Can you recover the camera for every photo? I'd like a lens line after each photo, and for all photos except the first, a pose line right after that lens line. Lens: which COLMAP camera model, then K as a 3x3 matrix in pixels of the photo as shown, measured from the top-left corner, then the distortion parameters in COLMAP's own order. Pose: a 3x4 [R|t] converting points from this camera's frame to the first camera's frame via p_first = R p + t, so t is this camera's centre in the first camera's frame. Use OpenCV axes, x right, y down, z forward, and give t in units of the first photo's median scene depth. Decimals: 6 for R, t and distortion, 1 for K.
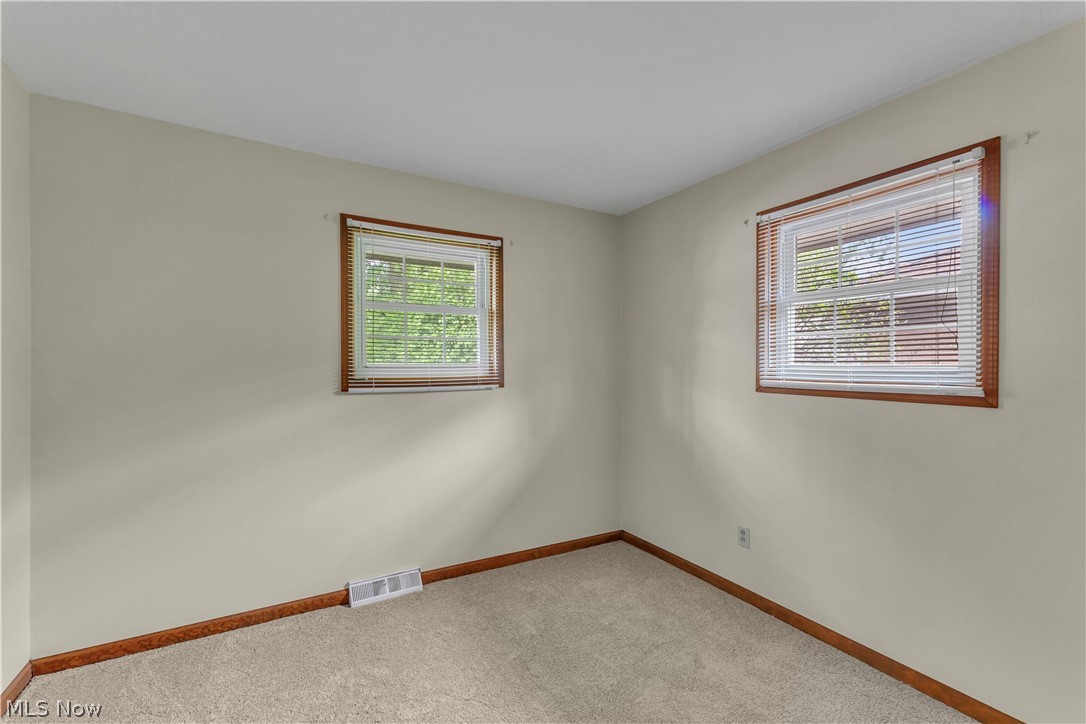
lens RADIAL K [[471.6, 0, 541.5], [0, 471.6, 367.5], [0, 0, 1]] dist [0.005043, -0.000419]
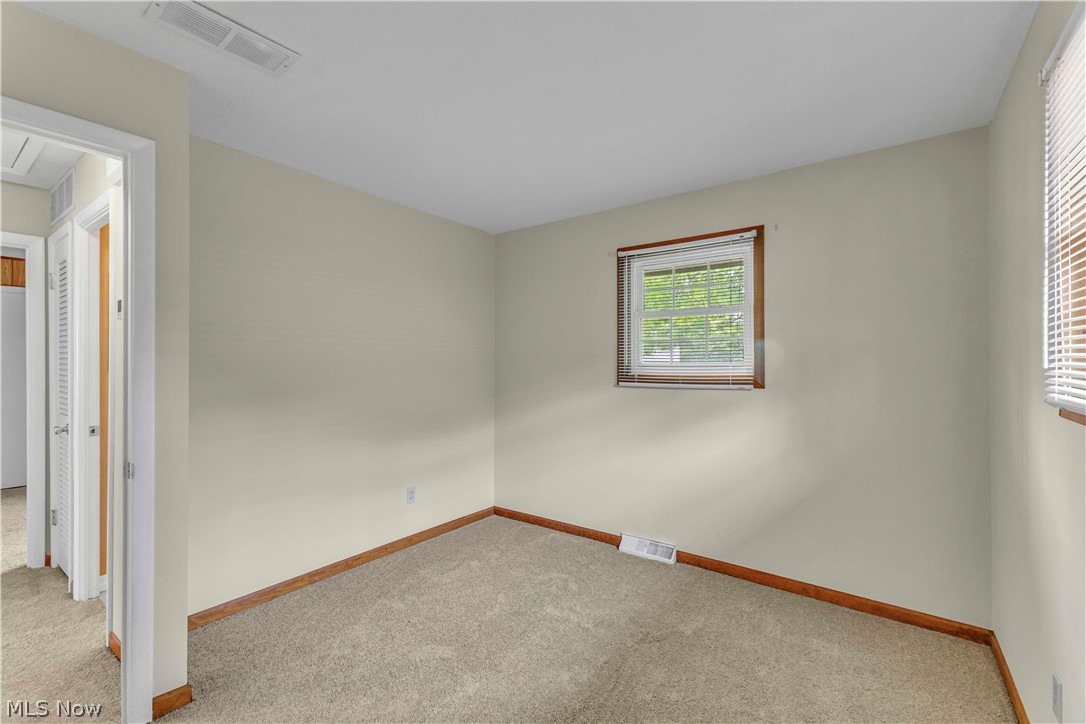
lens RADIAL K [[471.6, 0, 541.5], [0, 471.6, 367.5], [0, 0, 1]] dist [0.005043, -0.000419]
pose [[0.385129, 0.006600, -0.922839, 0.640842], [-0.002803, 0.999978, 0.005982, -0.002888], [0.922859, 0.000283, 0.385139, 0.272543]]
